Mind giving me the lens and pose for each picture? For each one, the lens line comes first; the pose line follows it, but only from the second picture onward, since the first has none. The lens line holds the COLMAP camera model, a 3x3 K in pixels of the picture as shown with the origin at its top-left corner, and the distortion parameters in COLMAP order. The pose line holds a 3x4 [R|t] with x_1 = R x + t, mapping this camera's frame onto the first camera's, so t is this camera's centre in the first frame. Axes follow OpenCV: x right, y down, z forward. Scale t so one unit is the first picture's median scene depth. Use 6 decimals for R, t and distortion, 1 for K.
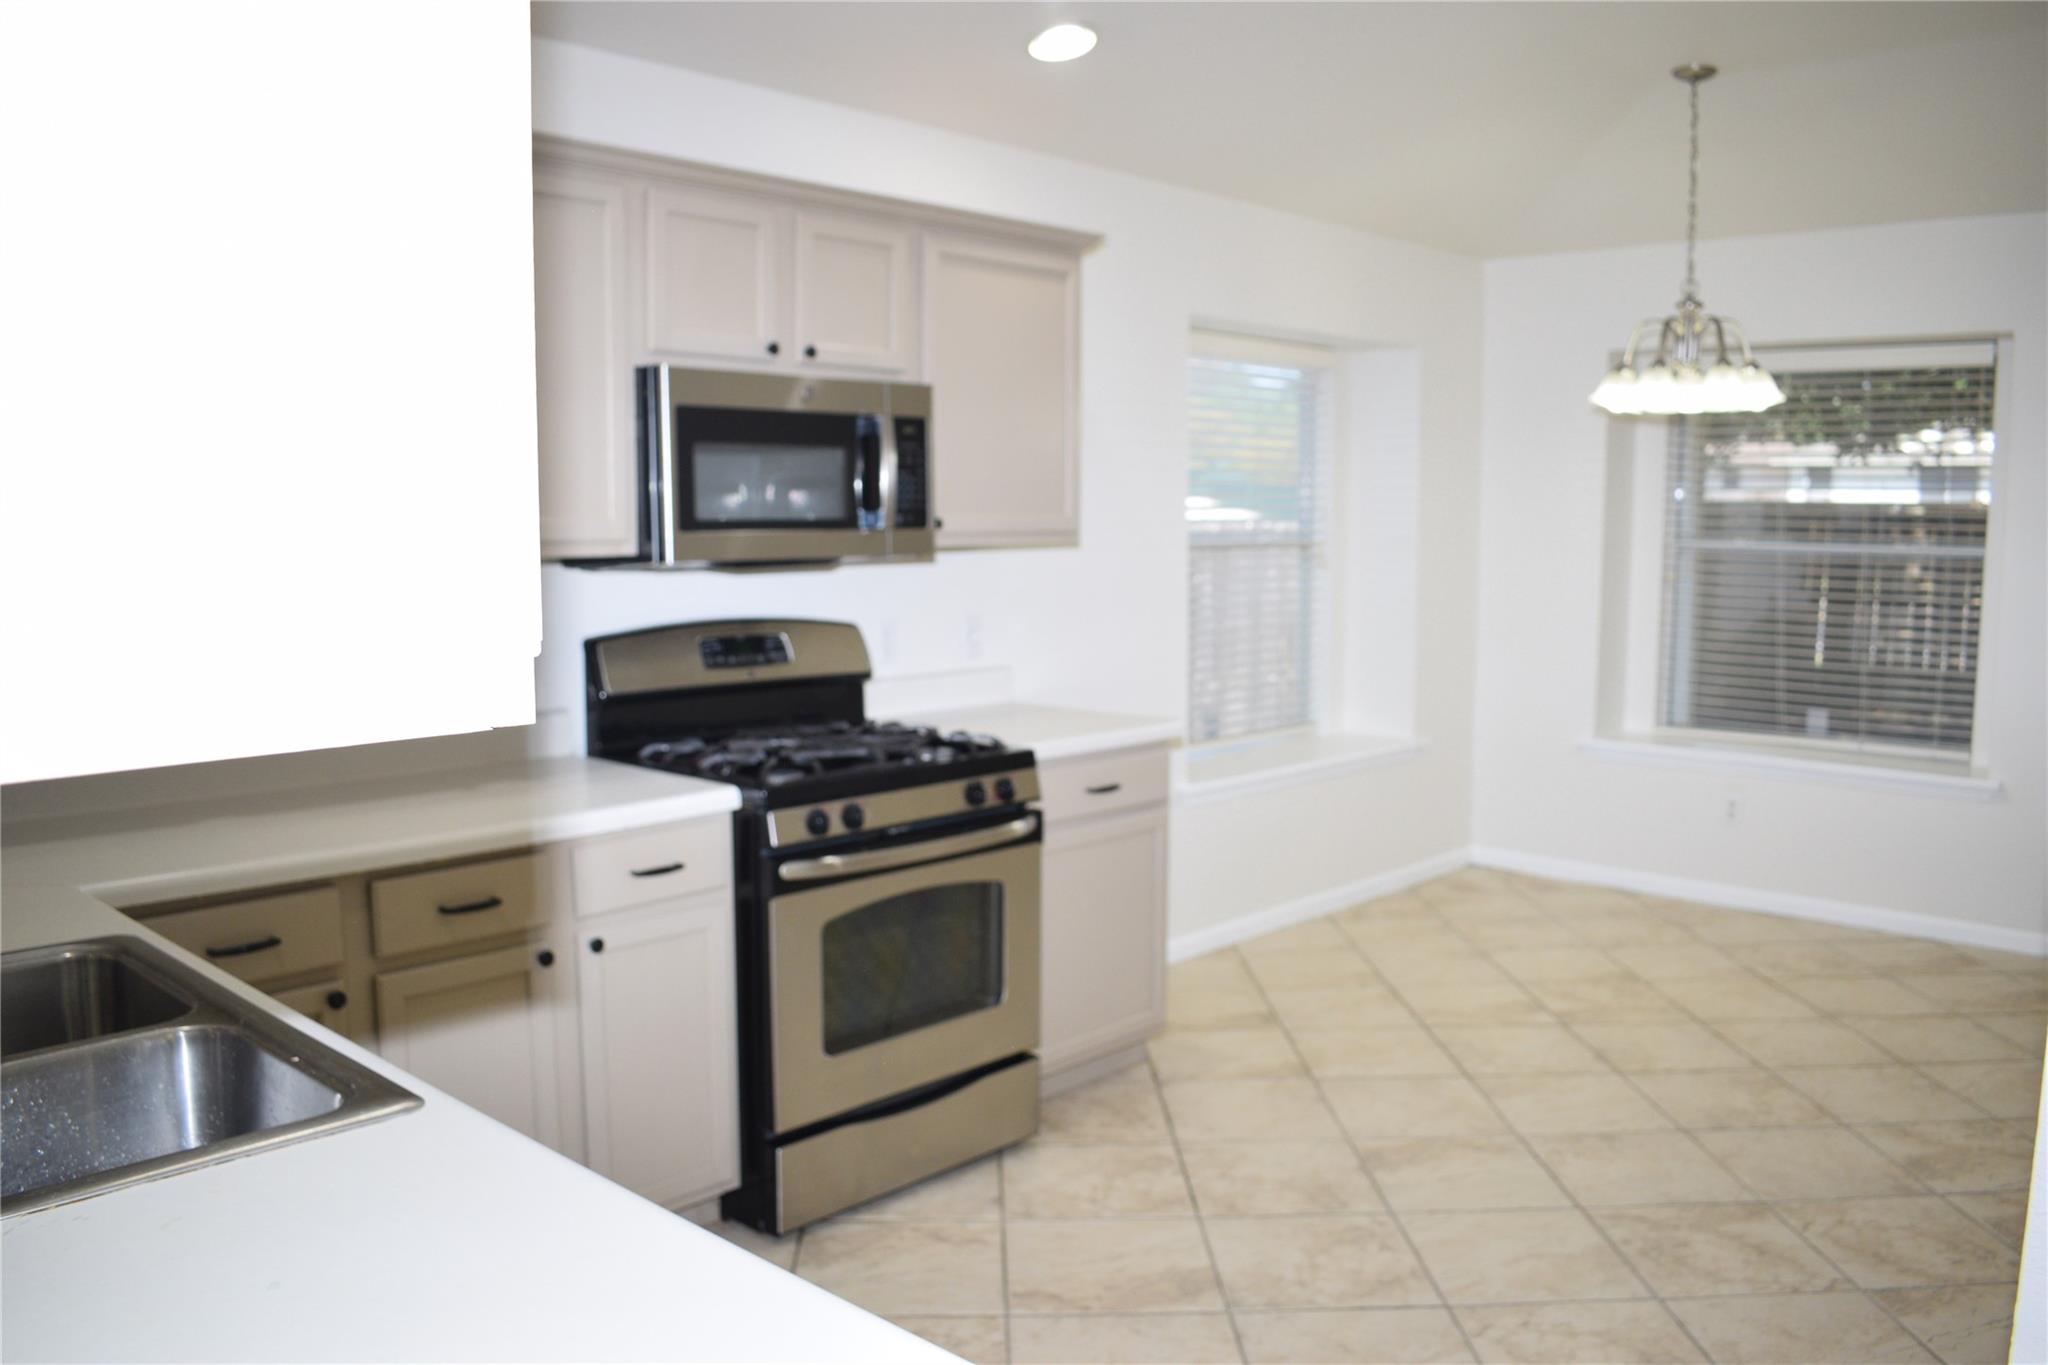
lens RADIAL K [[1636.1, 0, 1034.8], [0, 1636.1, 688.0], [0, 0, 1]] dist [-0.097781, 0.016230]
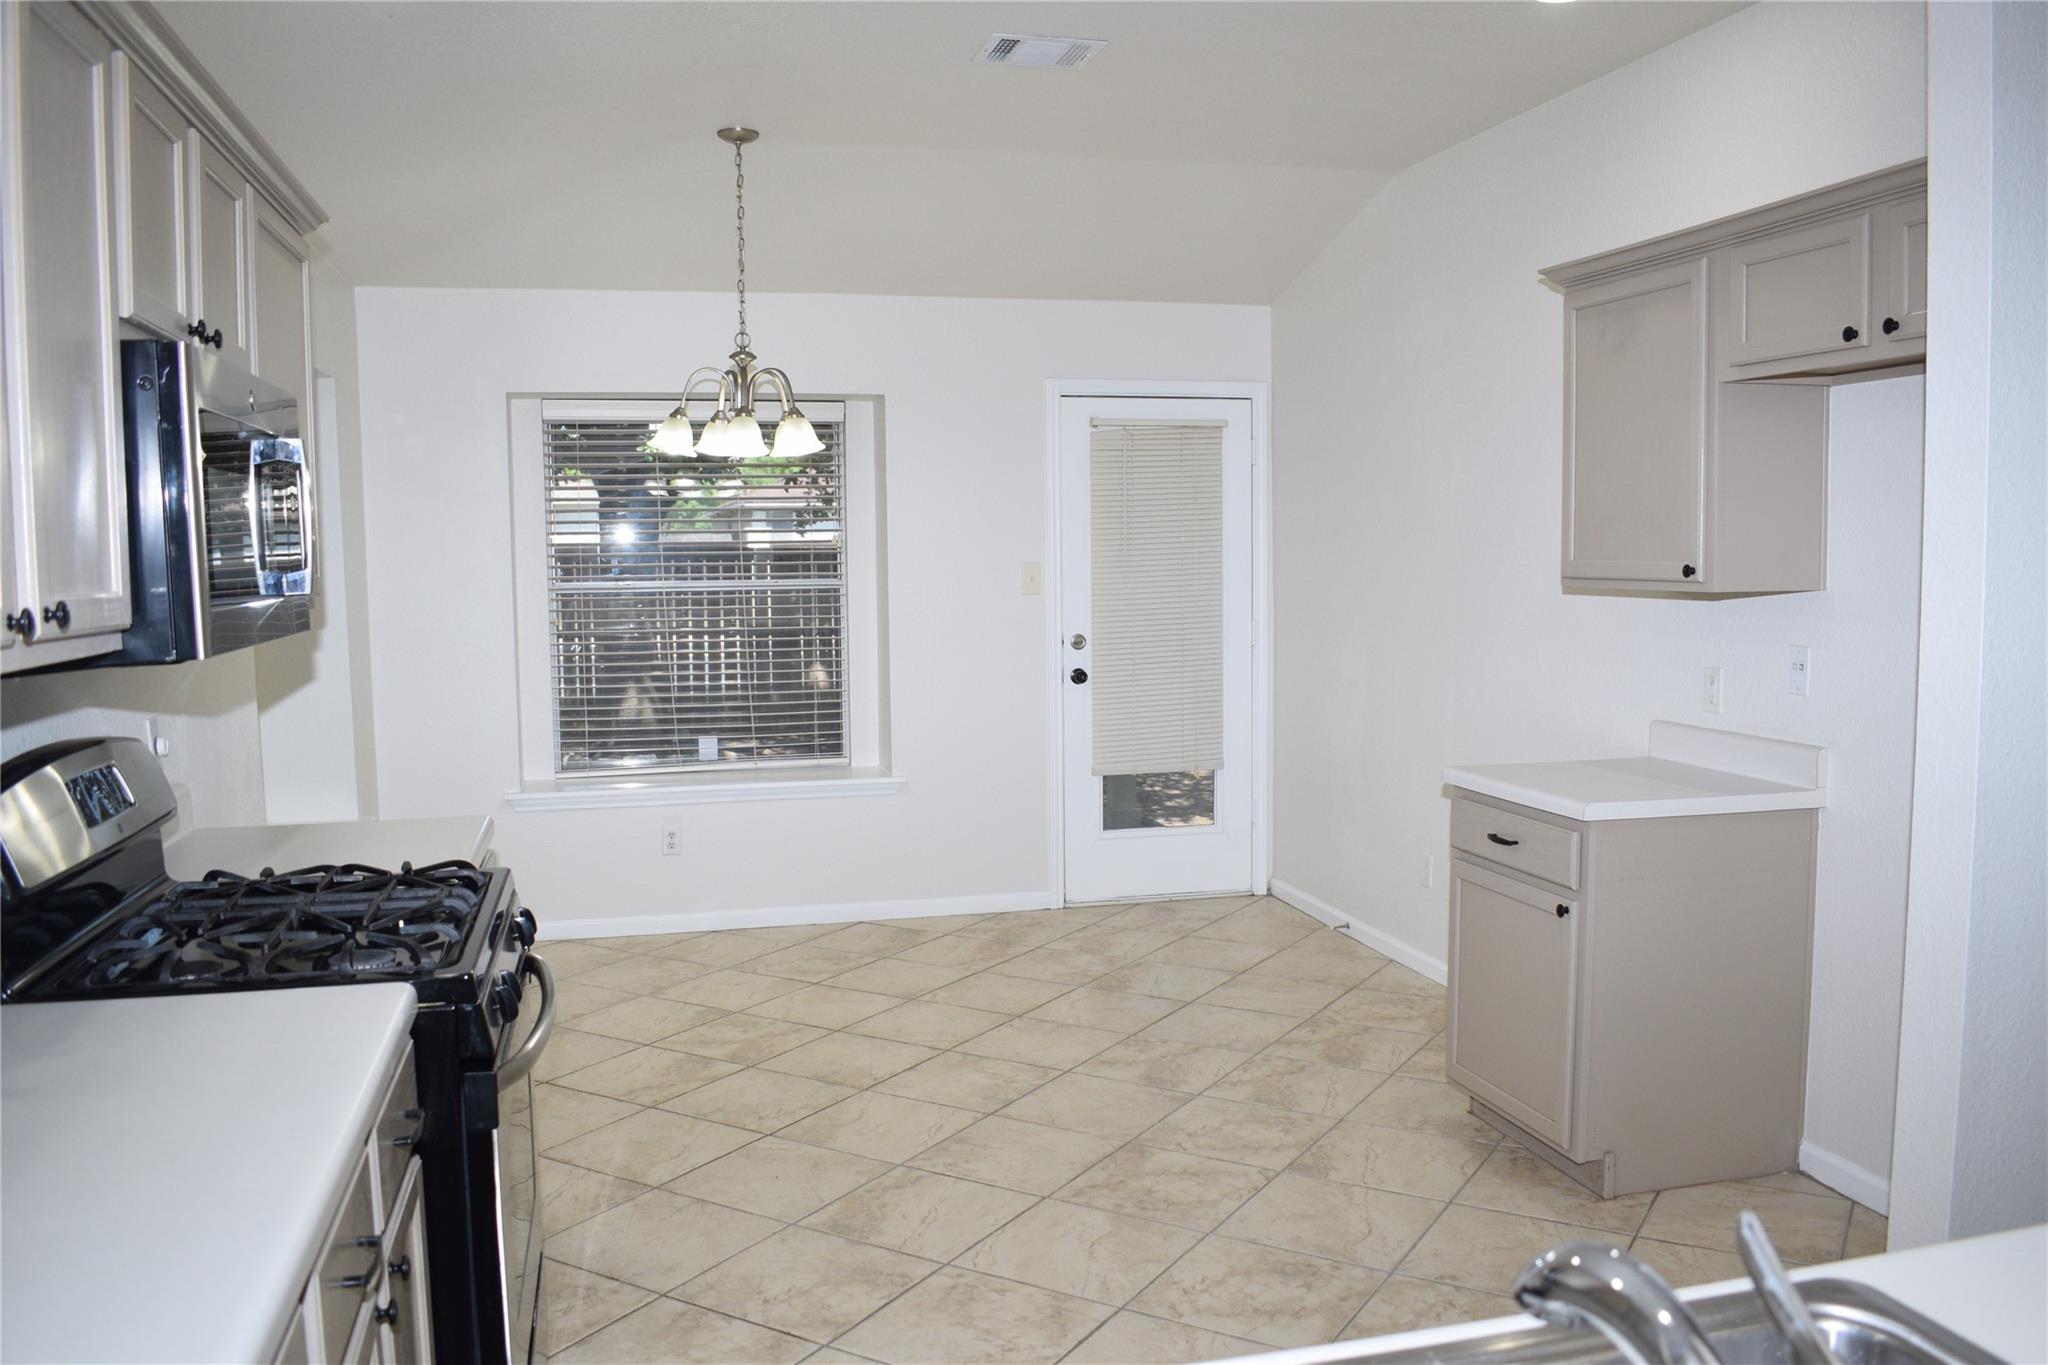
lens RADIAL K [[1636.1, 0, 1038.1], [0, 1636.1, 691.1], [0, 0, 1]] dist [-0.097781, 0.016230]
pose [[0.541513, -0.084101, 0.836475, -0.492963], [0.106995, 0.993787, 0.030651, -0.042988], [-0.833856, 0.072901, 0.547147, 0.347819]]
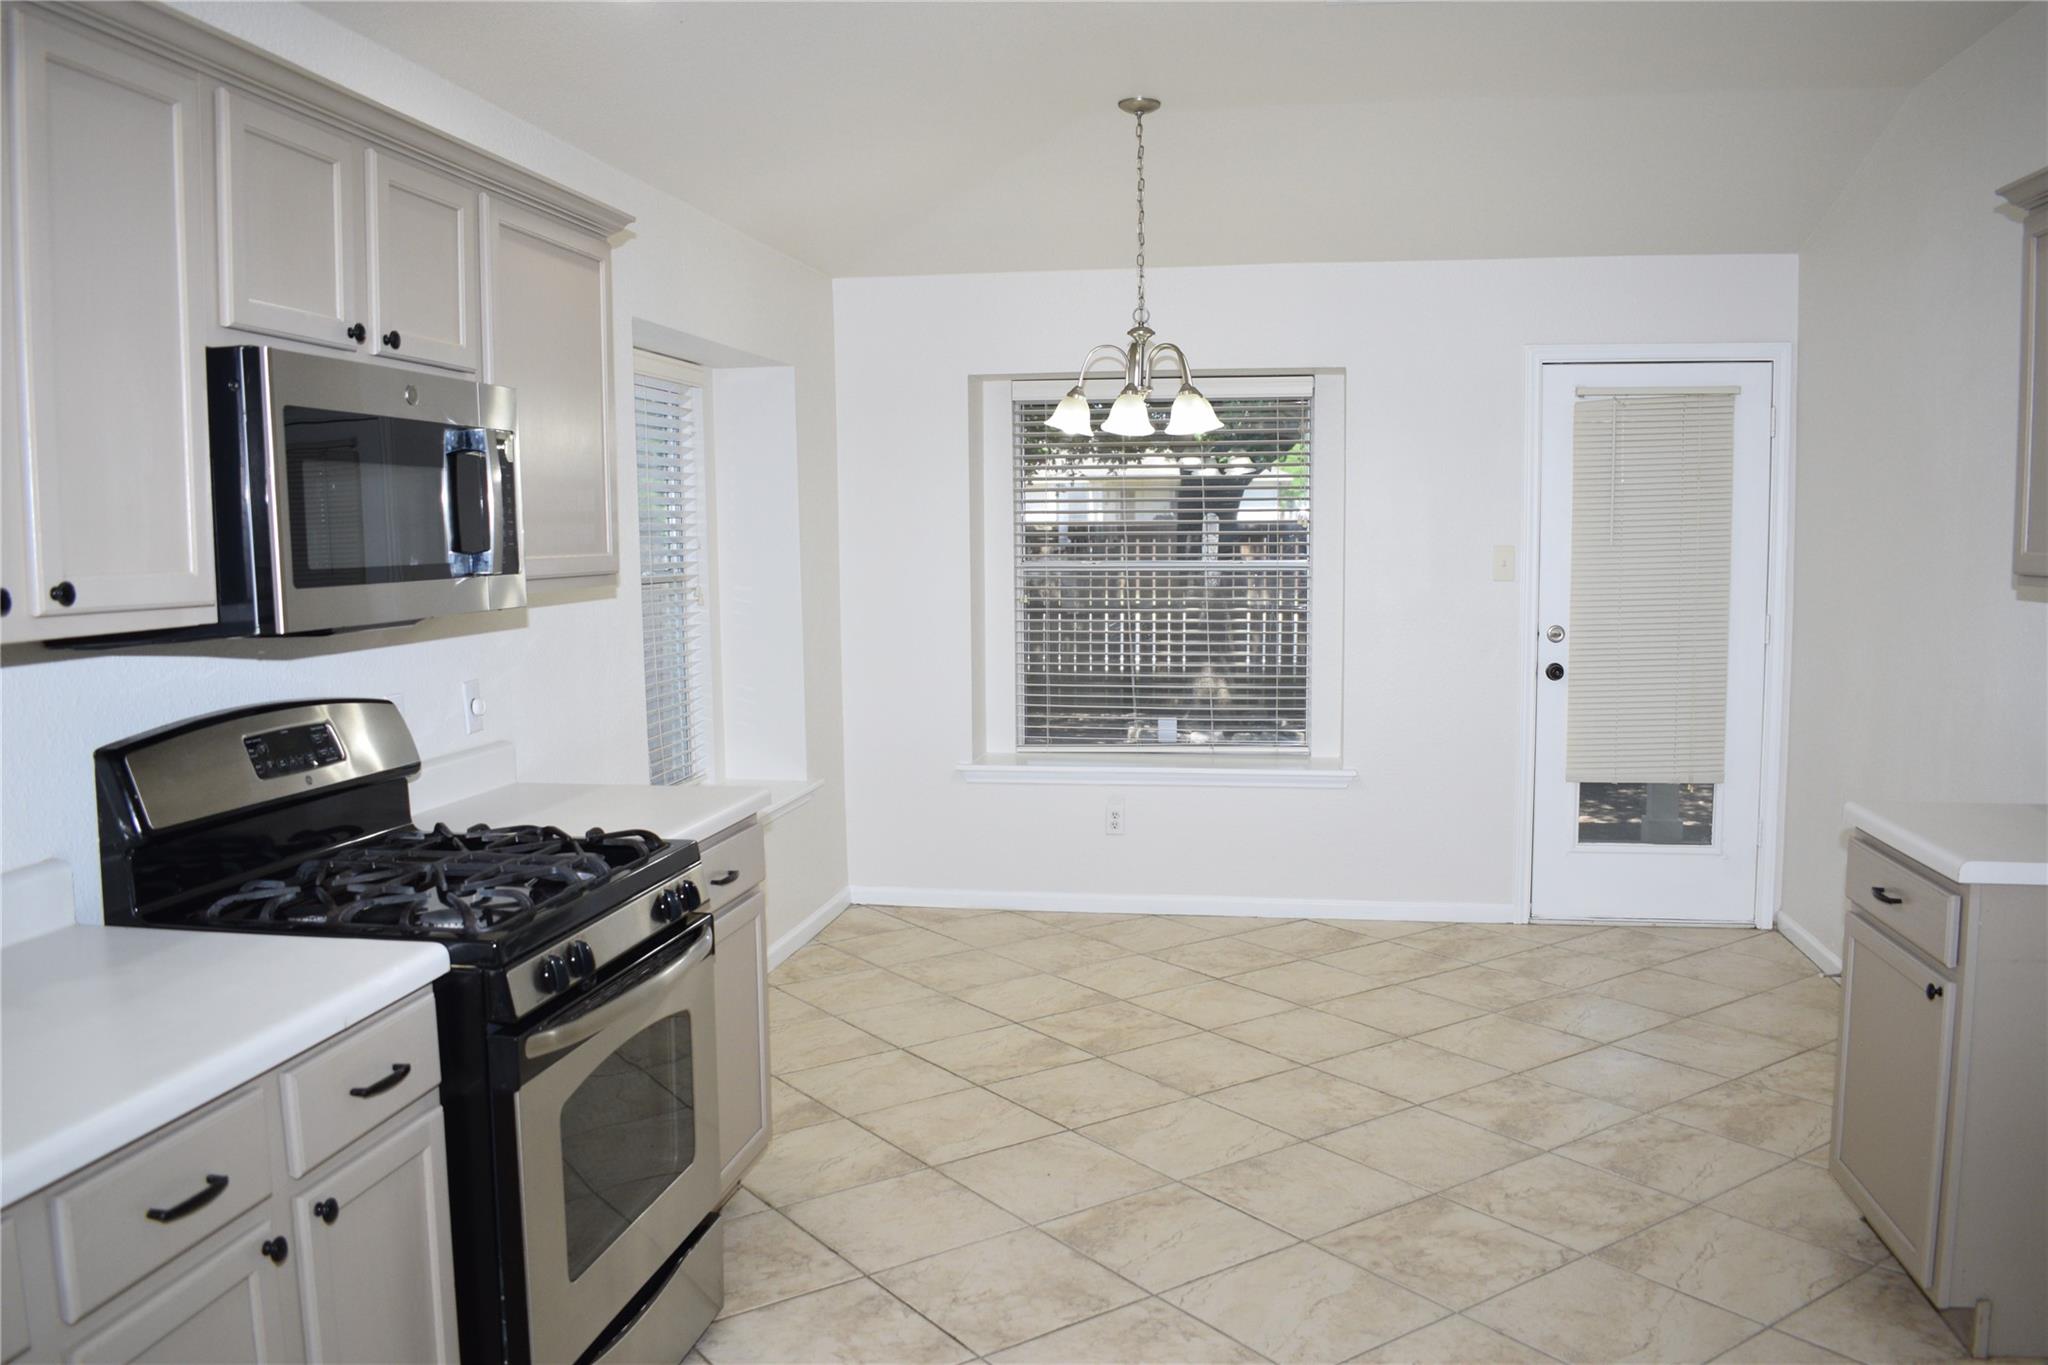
lens RADIAL K [[1636.1, 0, 1035.3], [0, 1636.1, 692.9], [0, 0, 1]] dist [-0.097781, 0.016230]
pose [[0.833866, -0.065523, 0.548065, -0.290323], [0.073298, 0.997280, 0.007708, -0.029143], [-0.547079, 0.033744, 0.836400, 0.224332]]
